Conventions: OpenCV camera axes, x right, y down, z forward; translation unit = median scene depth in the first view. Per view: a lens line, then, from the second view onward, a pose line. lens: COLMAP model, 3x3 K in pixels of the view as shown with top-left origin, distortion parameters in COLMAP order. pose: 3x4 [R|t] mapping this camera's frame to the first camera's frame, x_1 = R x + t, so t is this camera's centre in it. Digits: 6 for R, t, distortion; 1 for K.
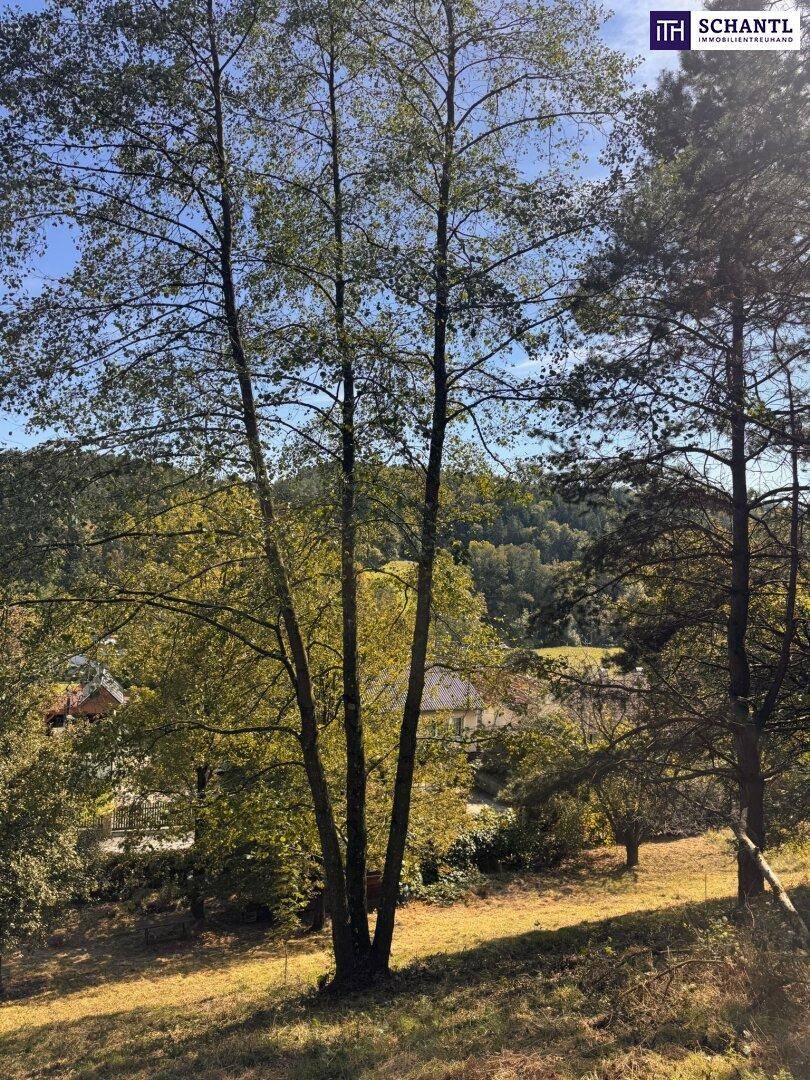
lens RADIAL K [[760.0, 0, 401.3], [0, 760.0, 532.3], [0, 0, 1]] dist [0.076215, -0.098665]
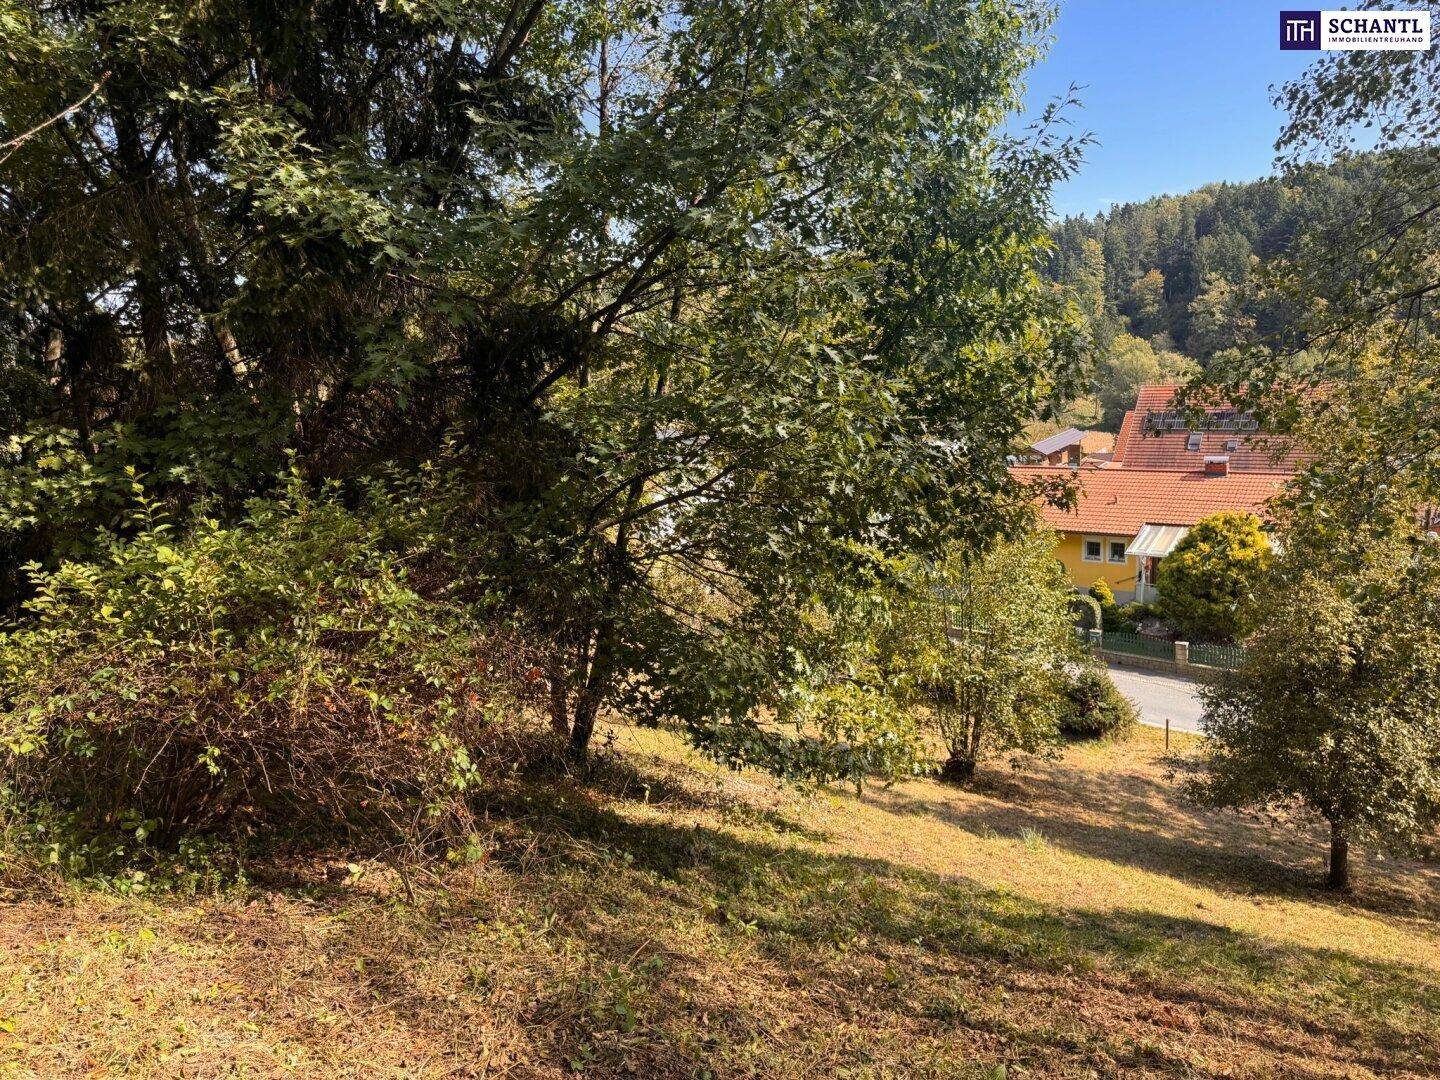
lens RADIAL K [[1020.7, 0, 709.7], [0, 1020.7, 526.8], [0, 0, 1]] dist [0.044541, -0.056653]
pose [[0.548074, 0.088759, -0.831707, -0.114186], [0.099590, 0.980355, 0.170251, 0.064546], [0.830480, -0.176140, 0.528467, 0.097762]]
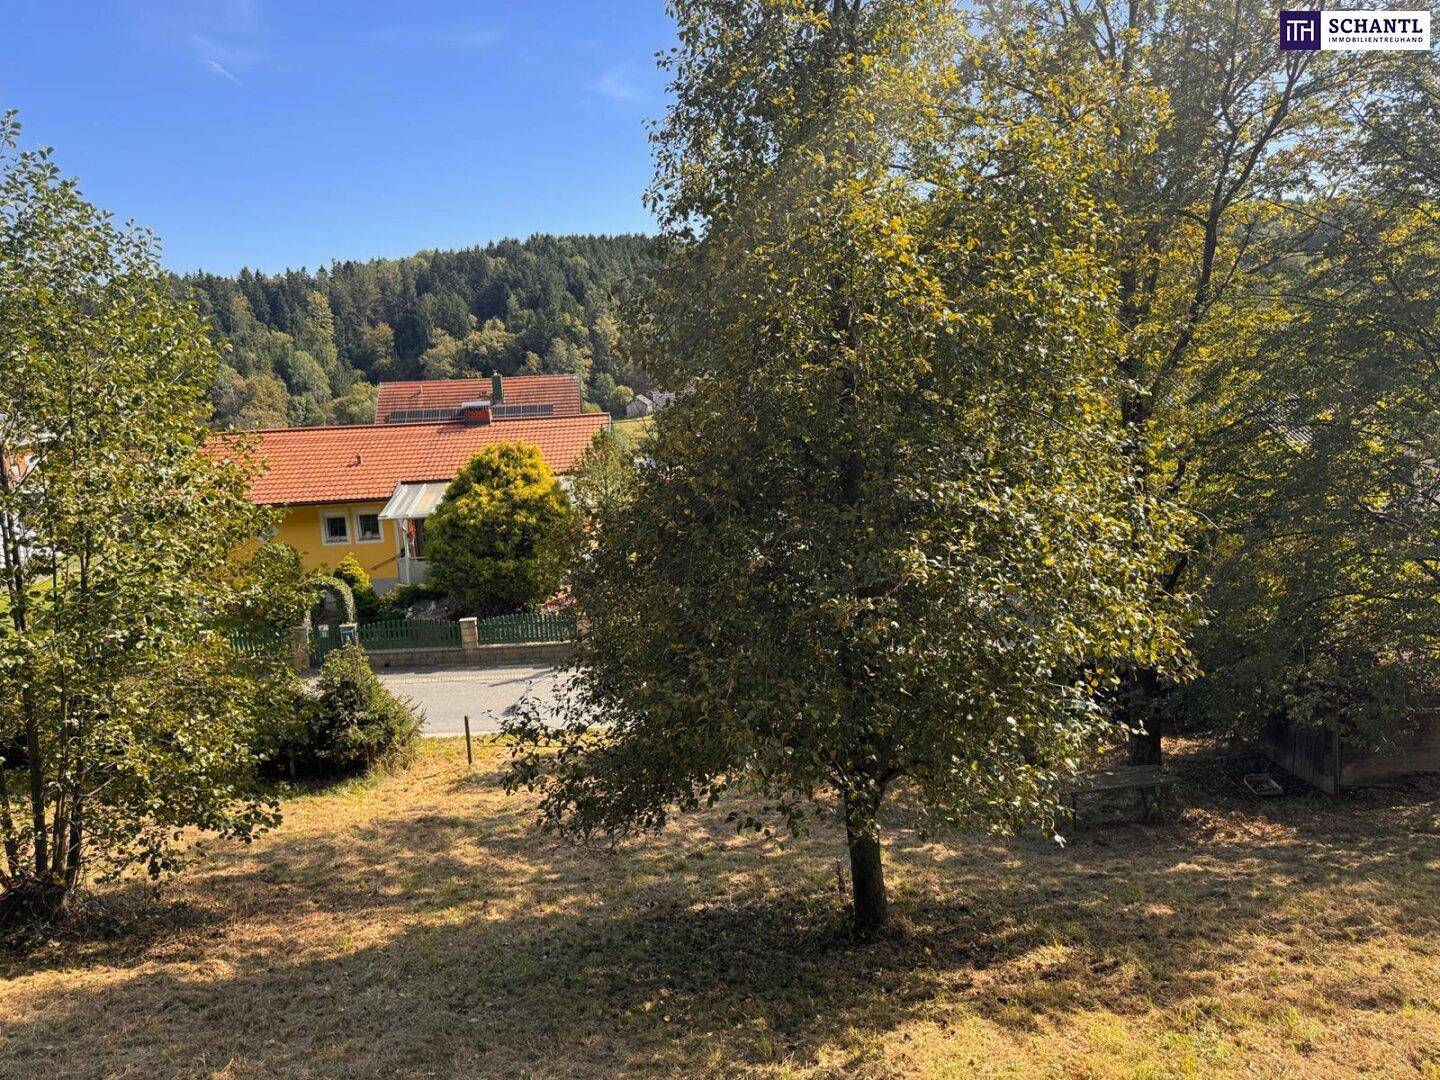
lens RADIAL K [[1029.8, 0, 720.0], [0, 1029.8, 540.0], [0, 0, 1]] dist [0.075145, -0.100238]
pose [[0.957975, -0.027631, -0.285517, -0.638029], [0.084495, 0.978370, 0.188820, 0.474752], [0.274124, -0.205009, 0.939589, 0.830178]]
